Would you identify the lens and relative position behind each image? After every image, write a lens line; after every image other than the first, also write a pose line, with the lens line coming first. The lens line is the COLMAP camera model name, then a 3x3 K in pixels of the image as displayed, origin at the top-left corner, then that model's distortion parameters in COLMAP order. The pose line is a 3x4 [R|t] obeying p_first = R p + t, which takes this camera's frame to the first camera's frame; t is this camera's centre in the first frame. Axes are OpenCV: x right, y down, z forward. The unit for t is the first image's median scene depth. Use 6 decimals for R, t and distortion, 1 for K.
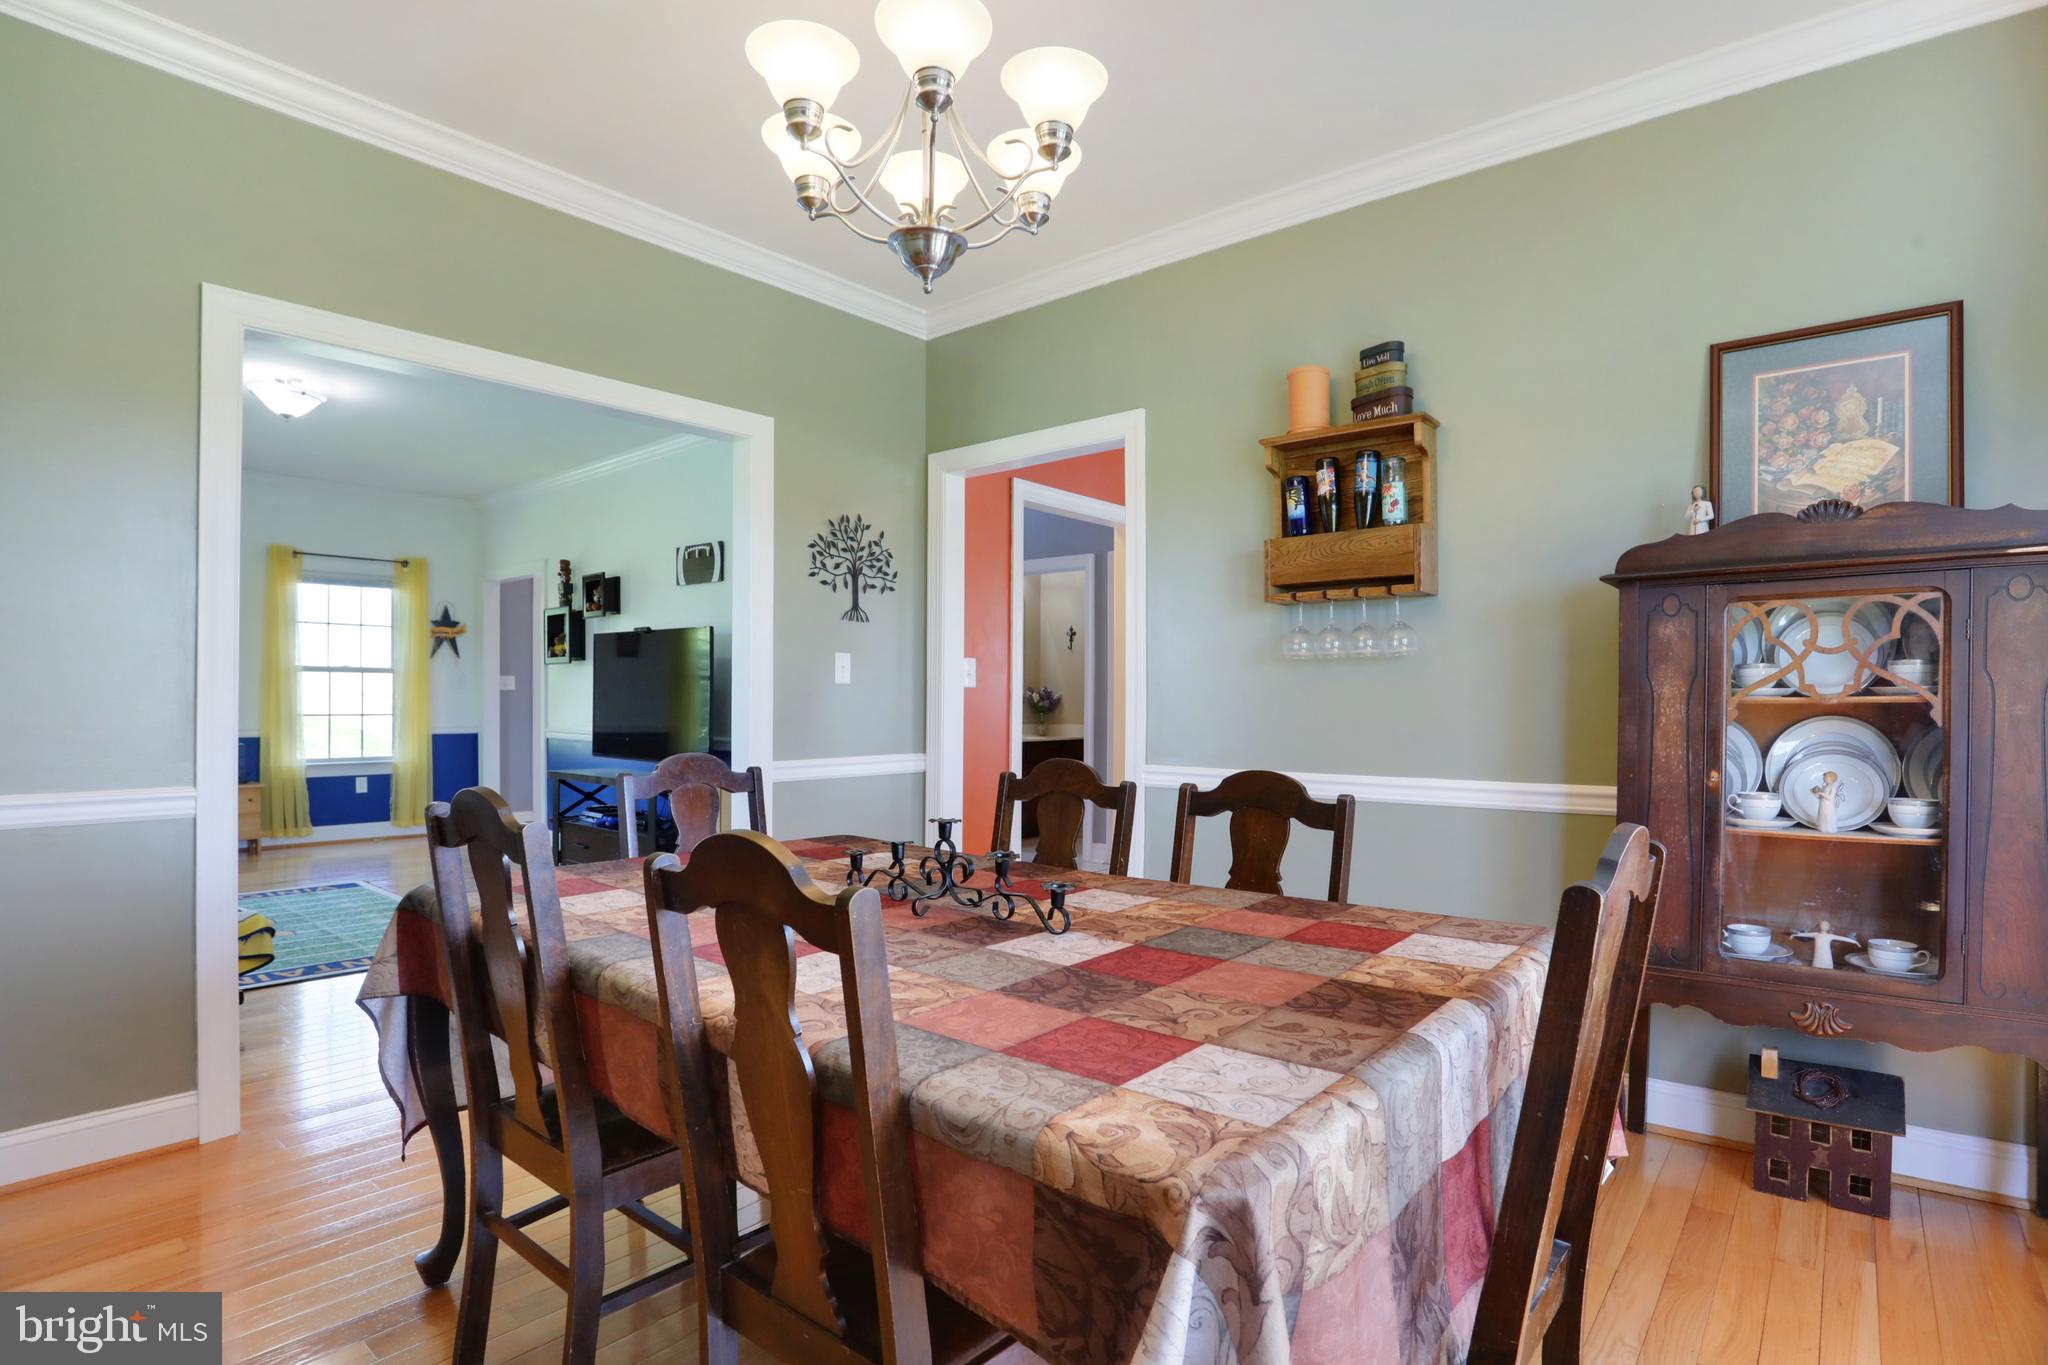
lens RADIAL K [[1048.9, 0, 1009.4], [0, 1048.9, 725.5], [0, 0, 1]] dist [-0.024723, 0.005150]
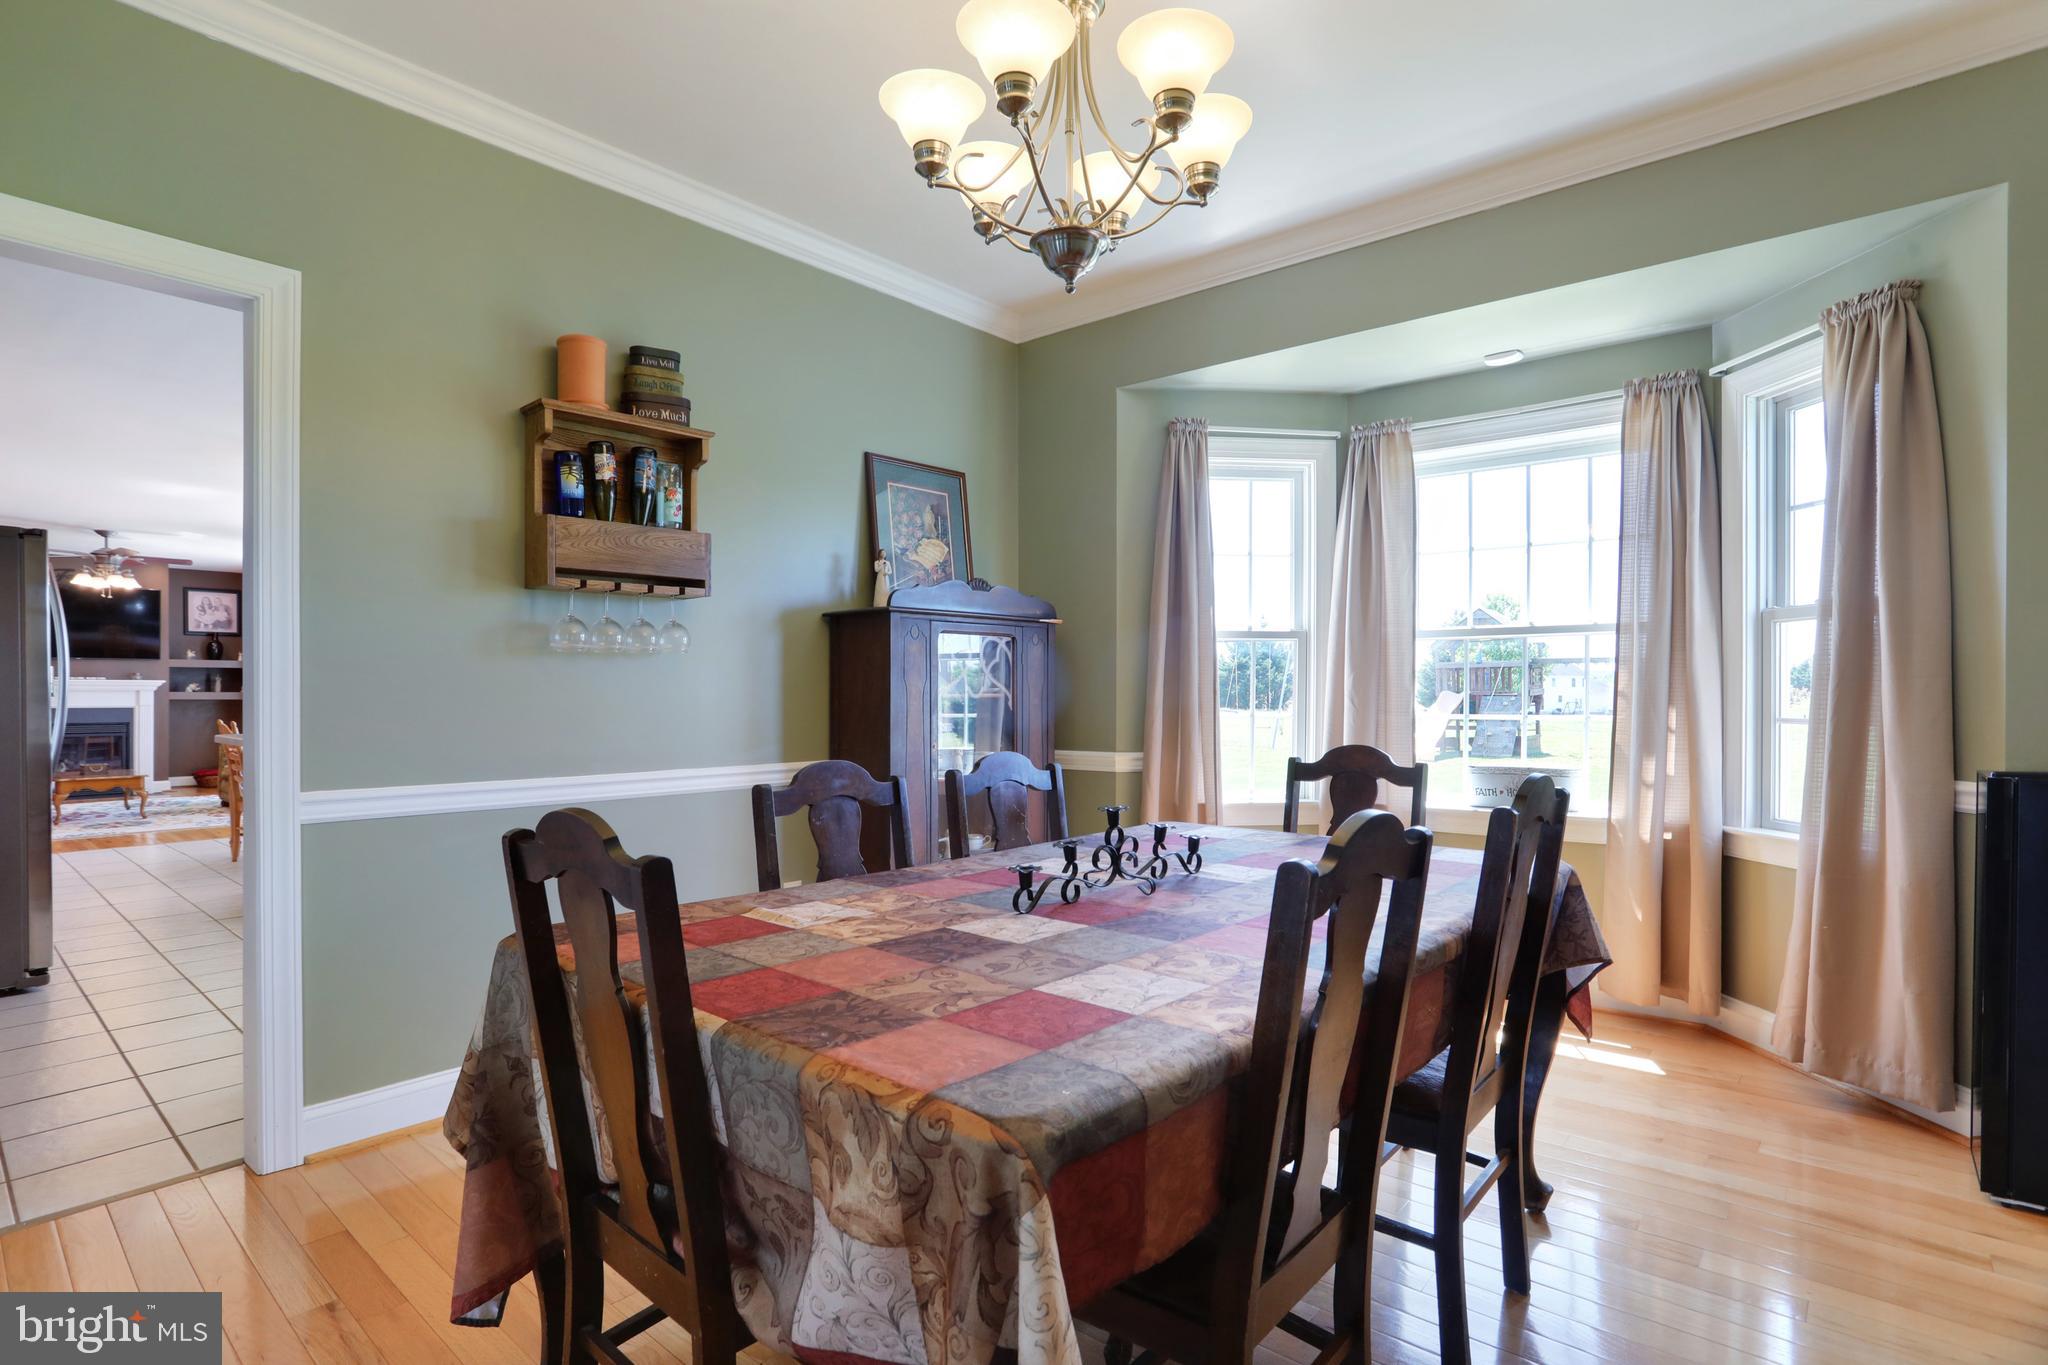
lens RADIAL K [[1048.9, 0, 1002.0], [0, 1048.9, 676.9], [0, 0, 1]] dist [-0.024723, 0.005150]
pose [[0.047972, 0.027885, 0.998459, -0.840488], [0.032360, 0.999042, -0.029456, -0.005982], [-0.998324, 0.033723, 0.047024, 0.831062]]
